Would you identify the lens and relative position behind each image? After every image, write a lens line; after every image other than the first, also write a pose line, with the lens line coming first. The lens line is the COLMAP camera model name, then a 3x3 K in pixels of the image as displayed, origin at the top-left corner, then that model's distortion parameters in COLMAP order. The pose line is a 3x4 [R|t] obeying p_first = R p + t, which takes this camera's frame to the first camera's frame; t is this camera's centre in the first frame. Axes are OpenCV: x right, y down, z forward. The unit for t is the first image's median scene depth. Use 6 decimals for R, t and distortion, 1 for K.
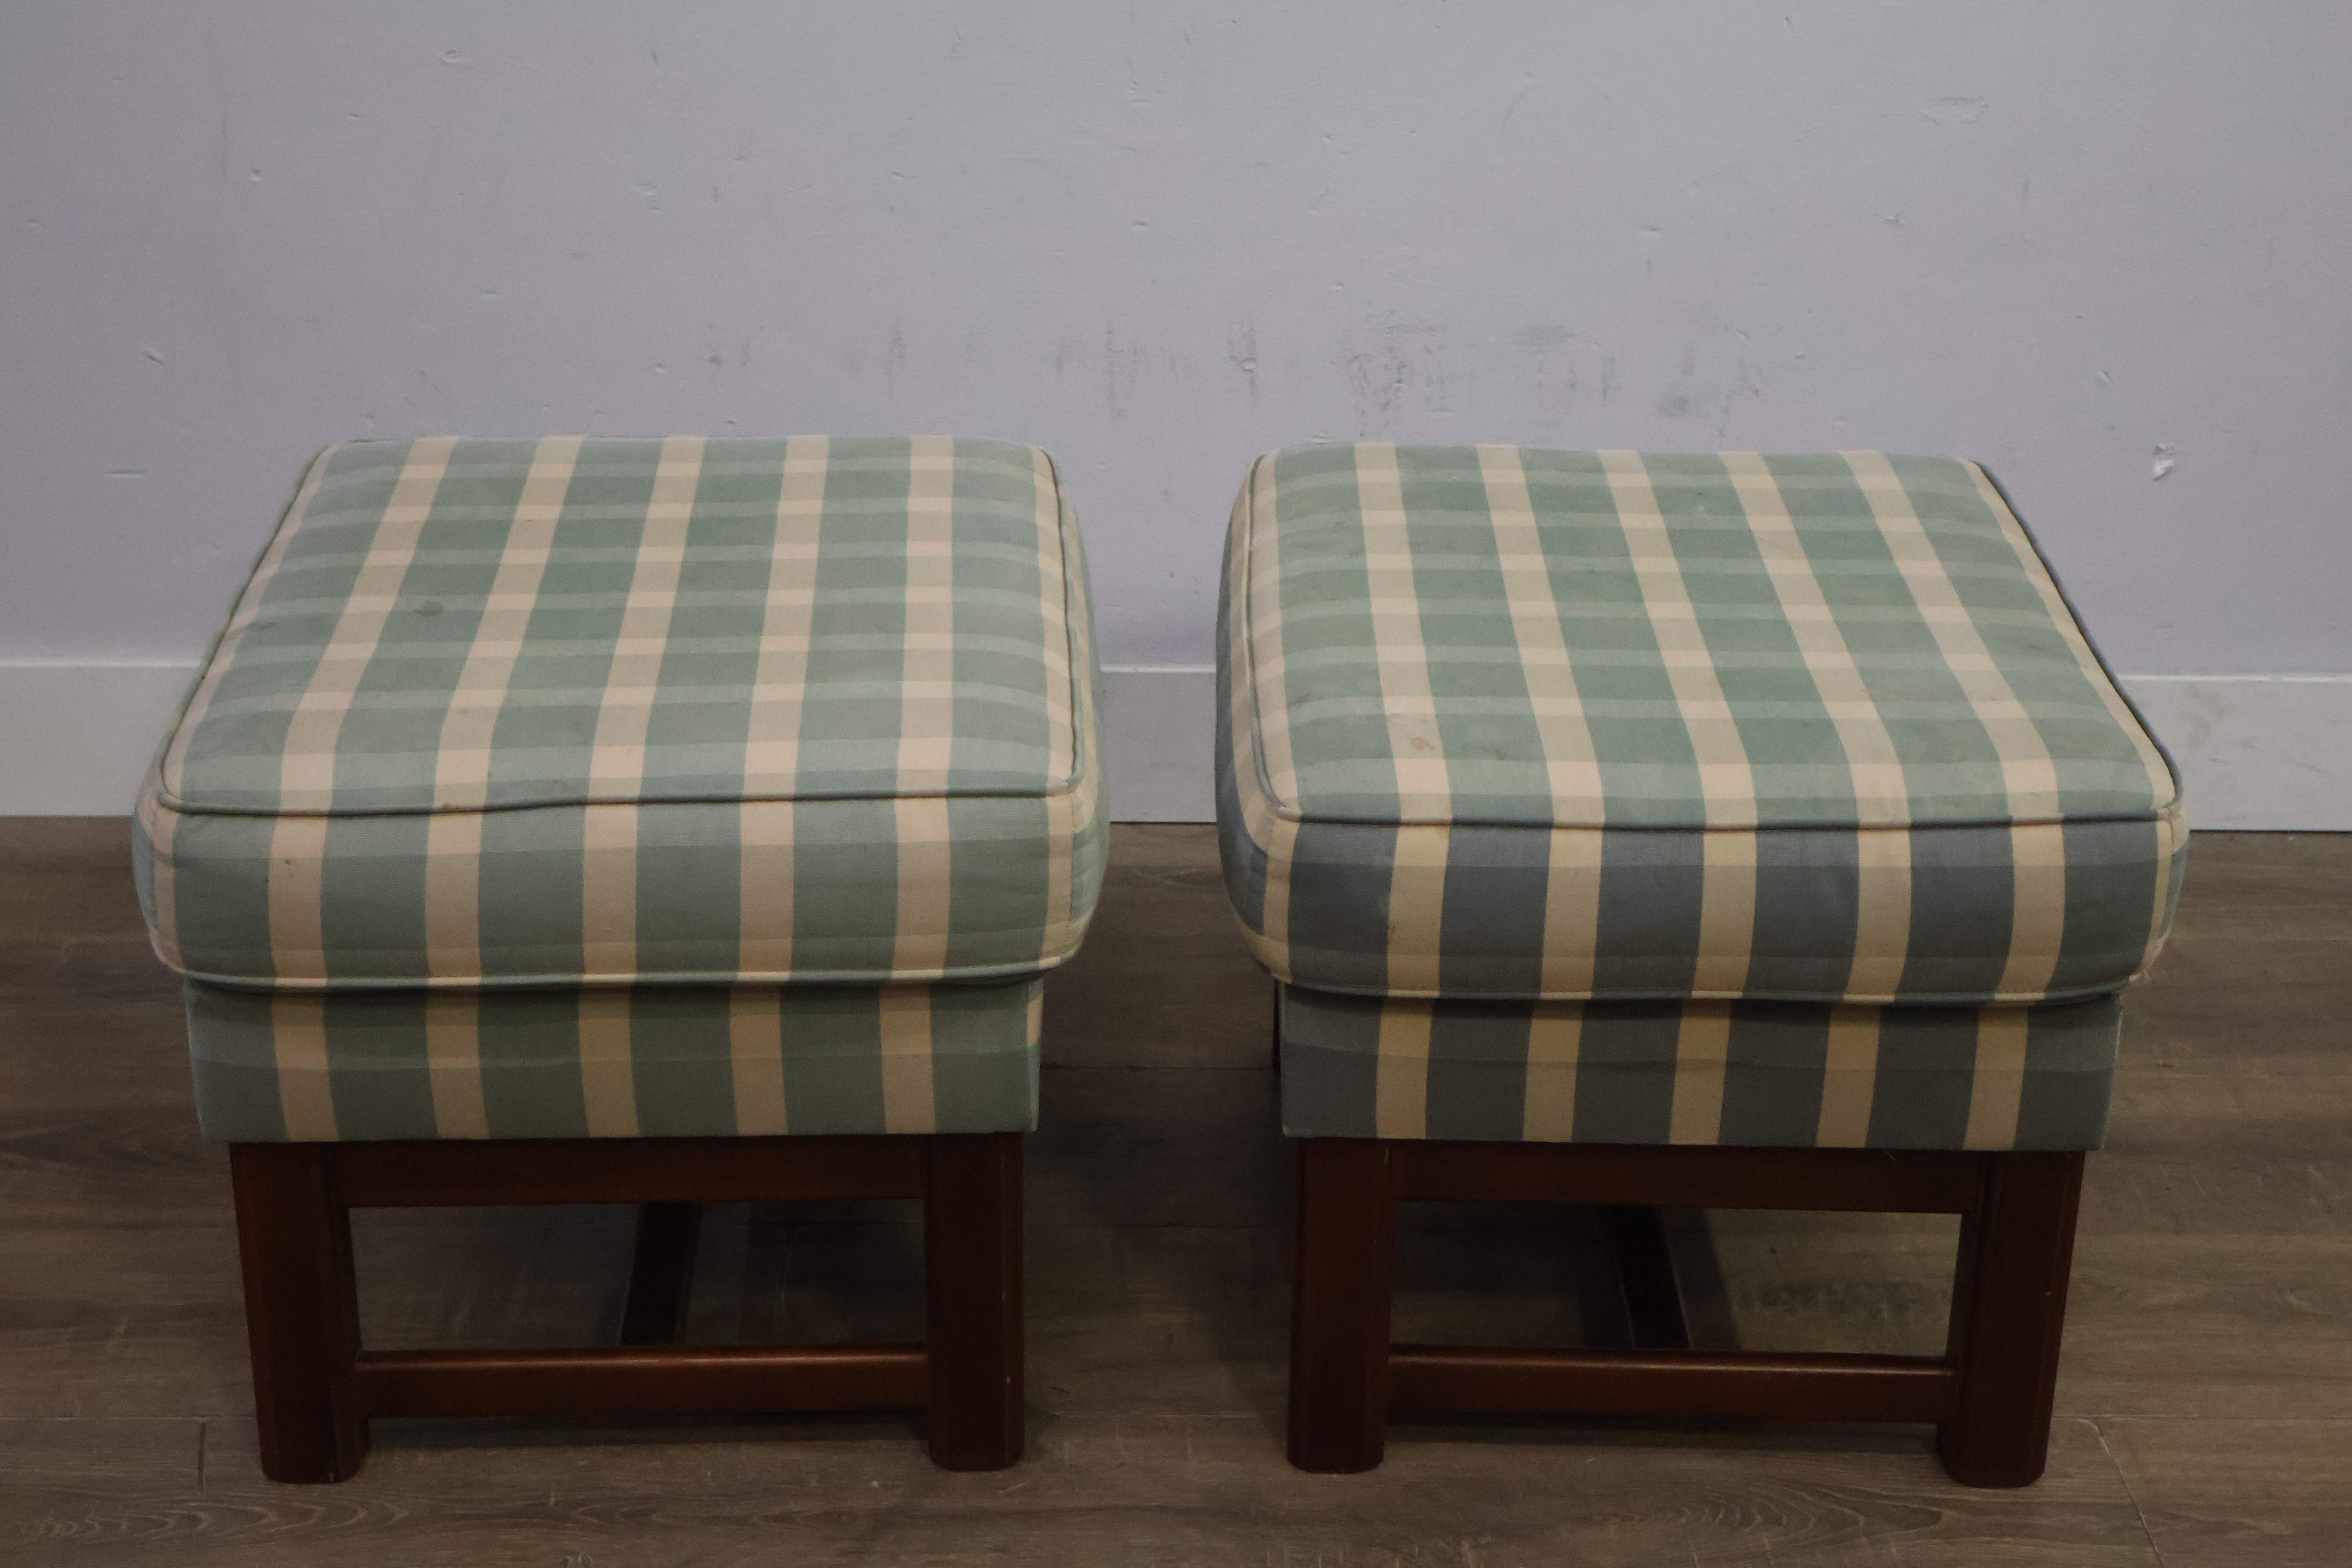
lens RADIAL K [[3654.4, 0, 1179.6], [0, 3654.4, 789.3], [0, 0, 1]] dist [-0.002248, 0.000000]
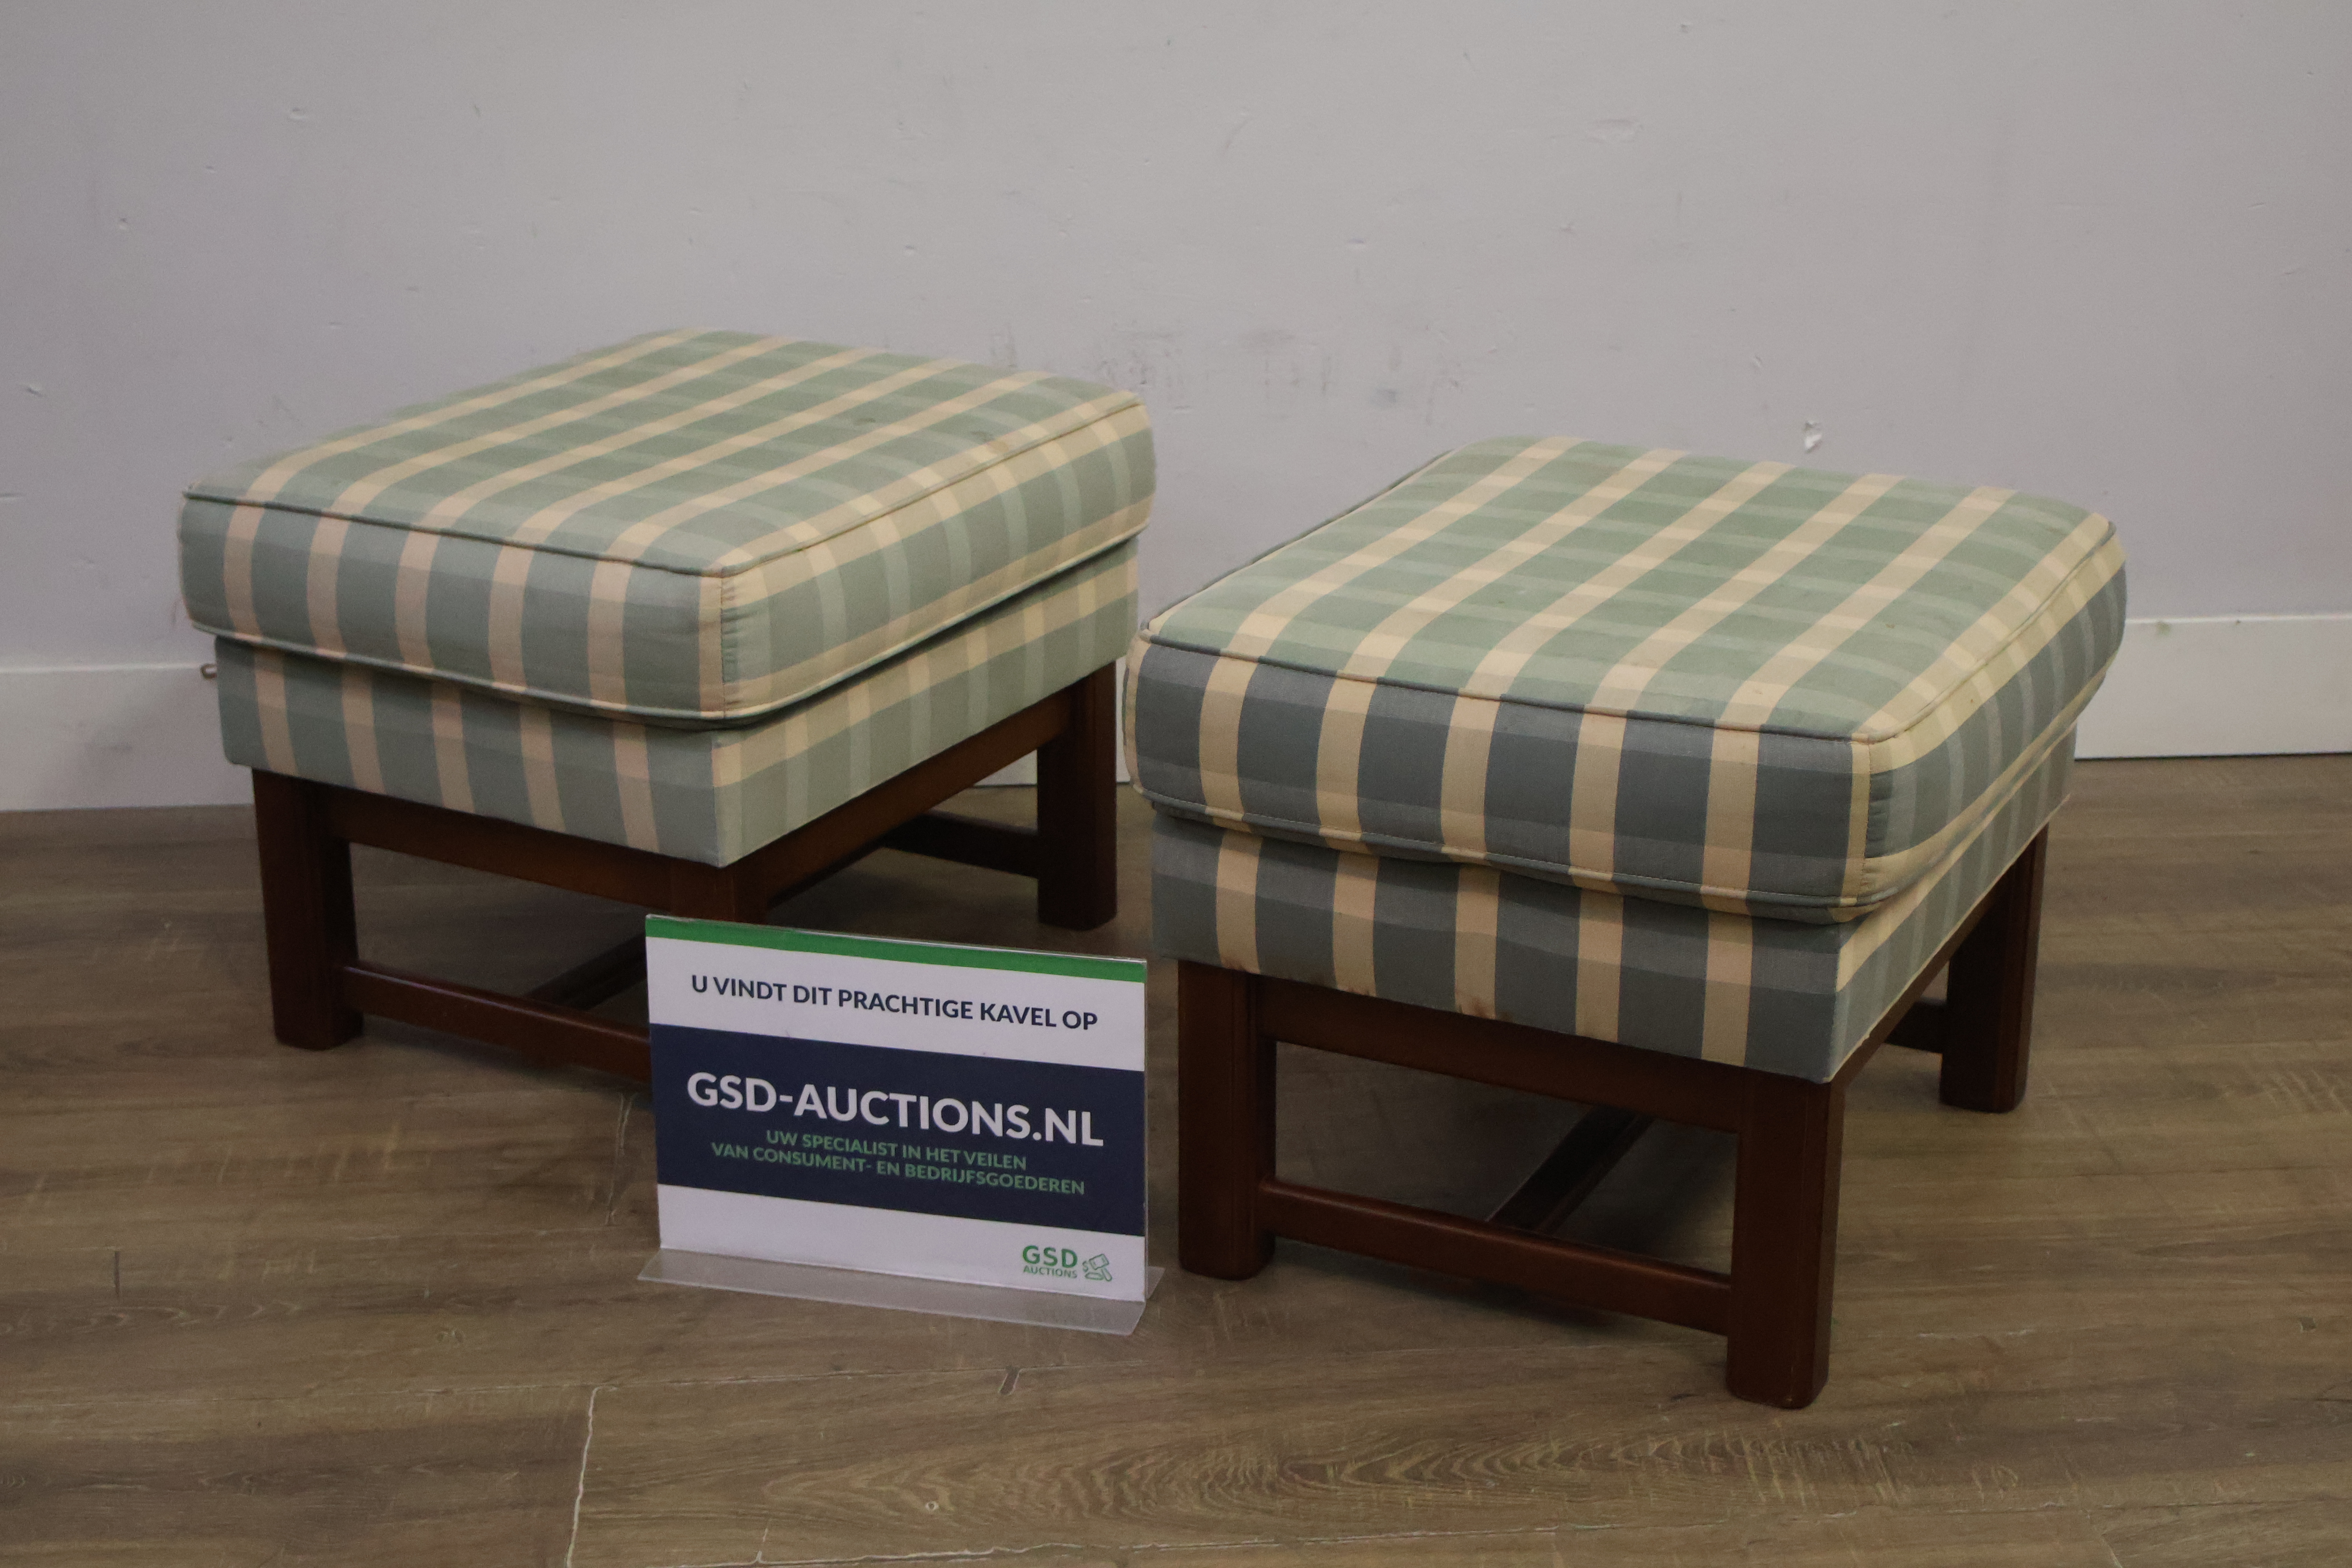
lens RADIAL K [[3654.4, 0, 1195.1], [0, 3654.4, 782.9], [0, 0, 1]] dist [-0.002248, 0.000000]
pose [[0.997895, -0.033625, 0.055459, 0.011939], [0.036967, 0.997491, -0.060368, 0.111511], [-0.053290, 0.062291, 0.996634, -0.172983]]
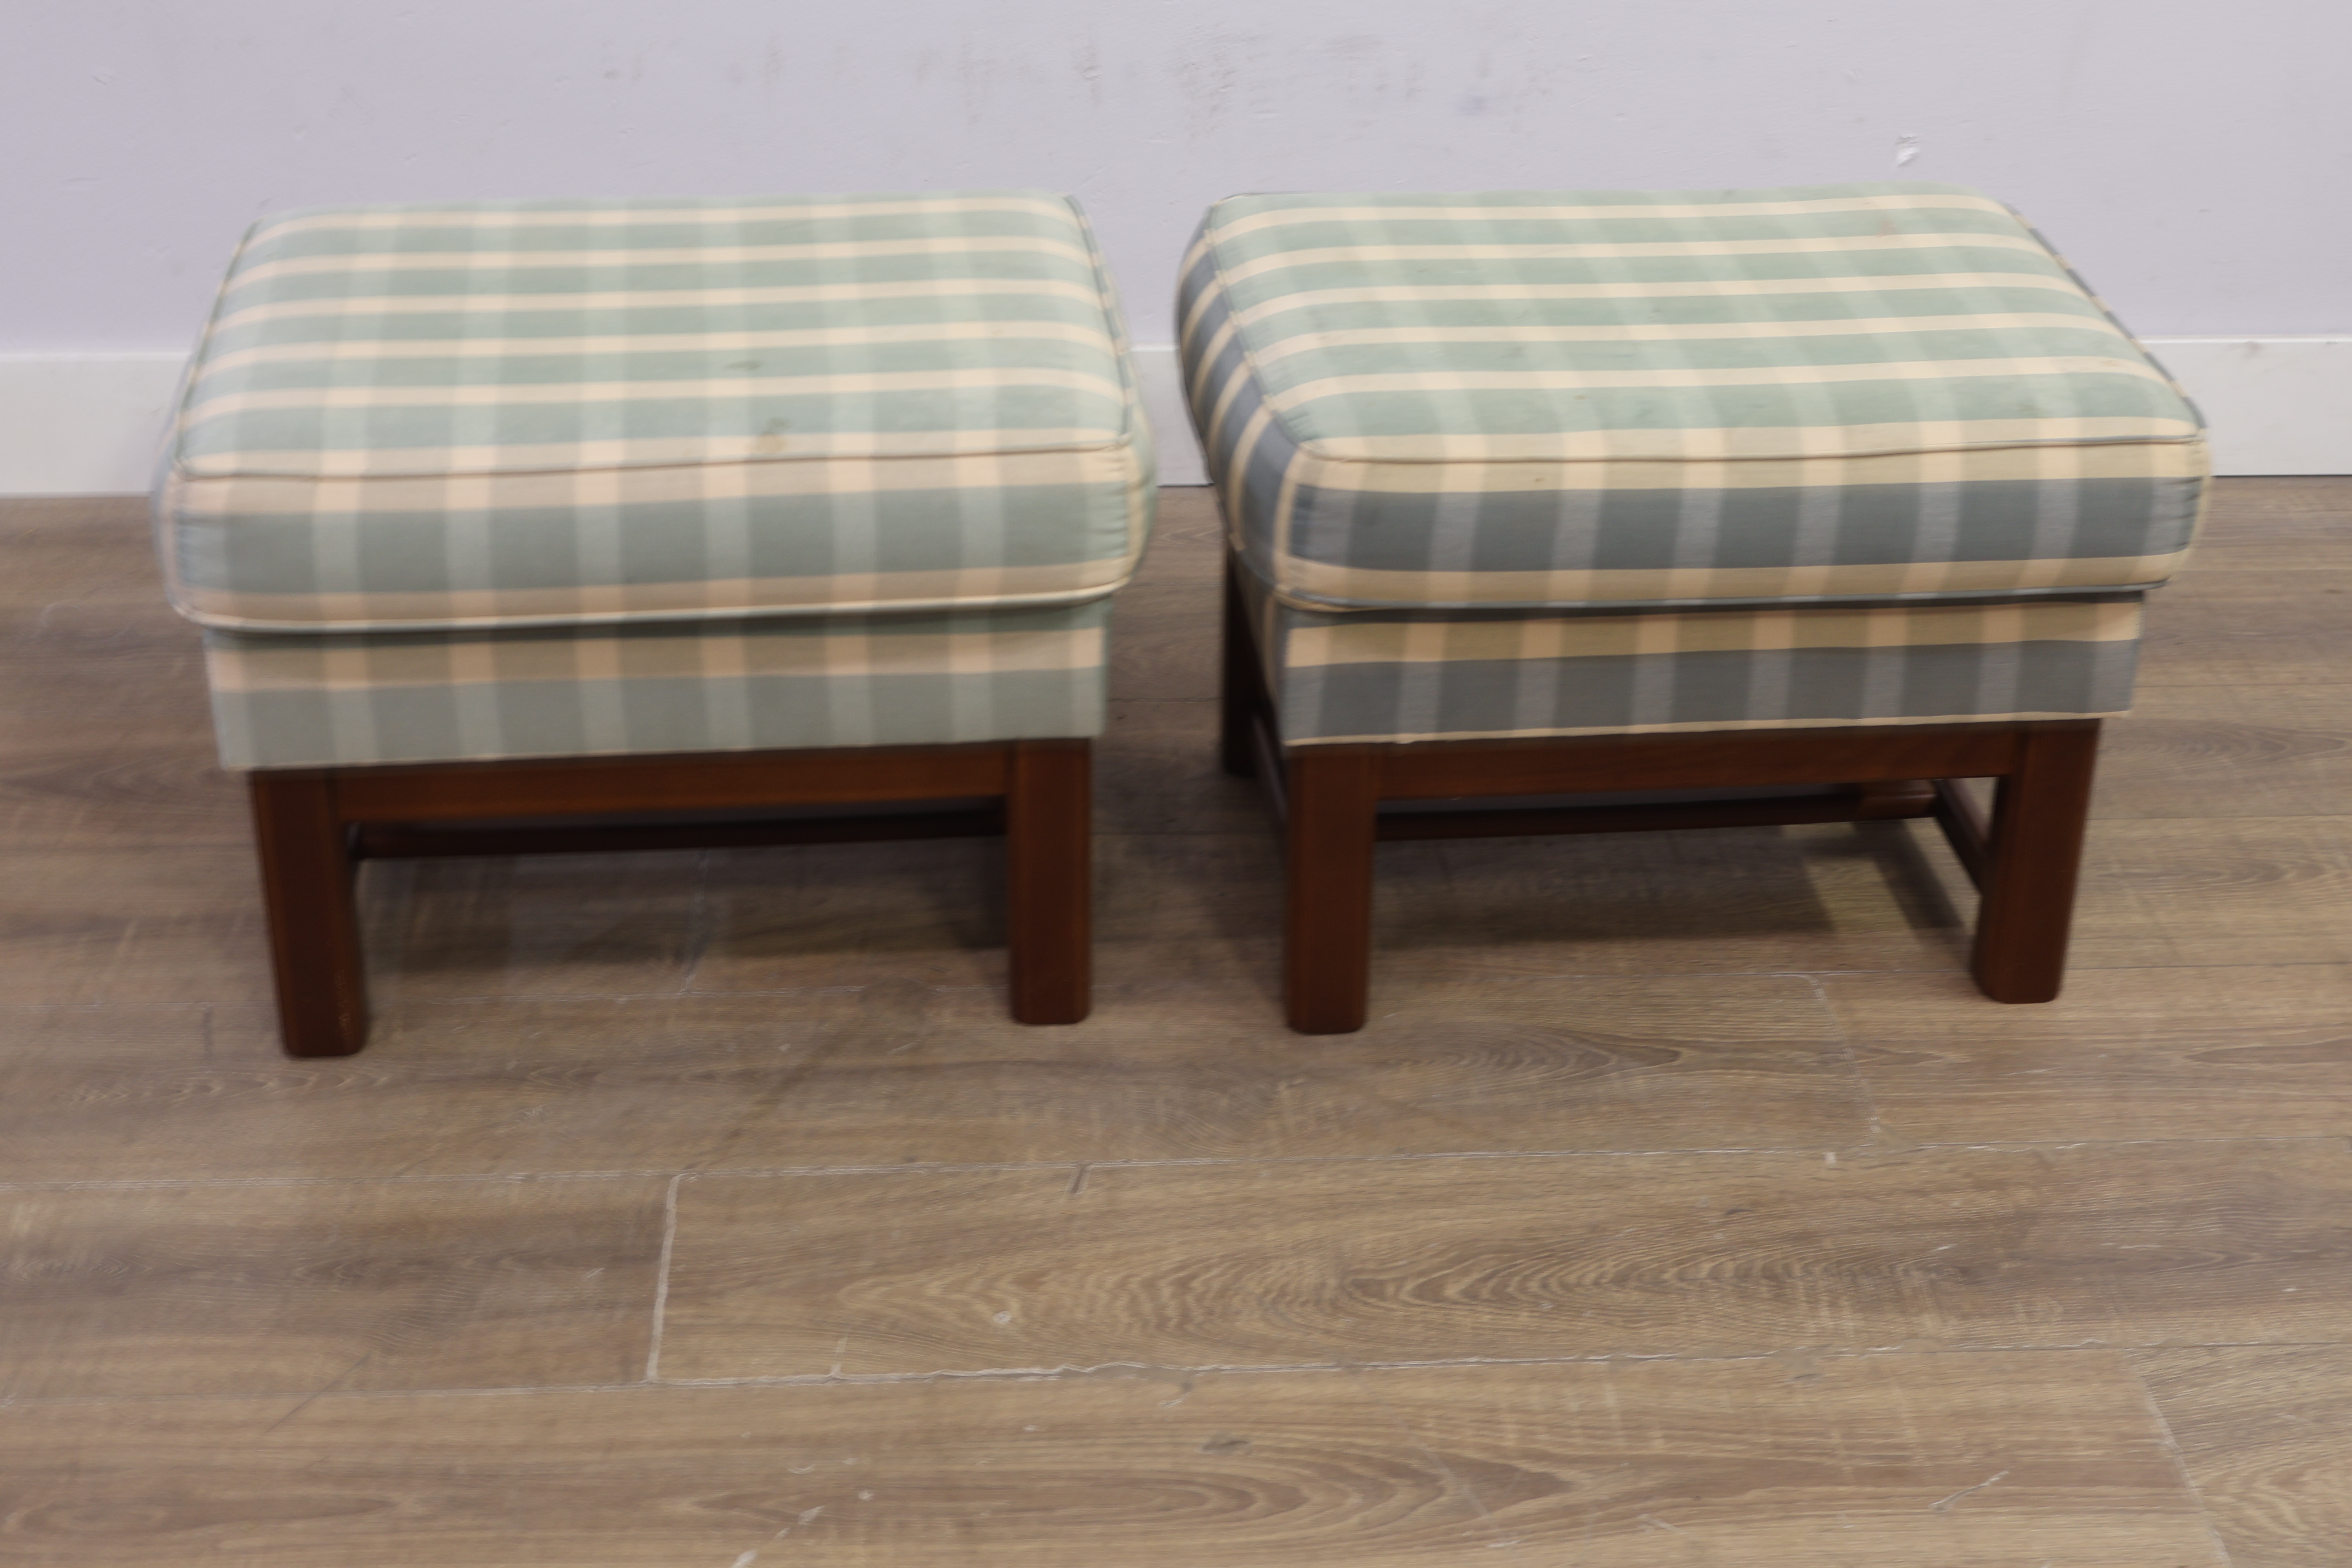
lens RADIAL K [[3654.4, 0, 1189.8], [0, 3654.4, 771.0], [0, 0, 1]] dist [-0.002248, 0.000000]
pose [[0.999239, -0.018922, 0.034097, 0.009339], [0.015976, 0.996279, 0.084691, 0.002803], [-0.035573, -0.084081, 0.995824, -0.175995]]
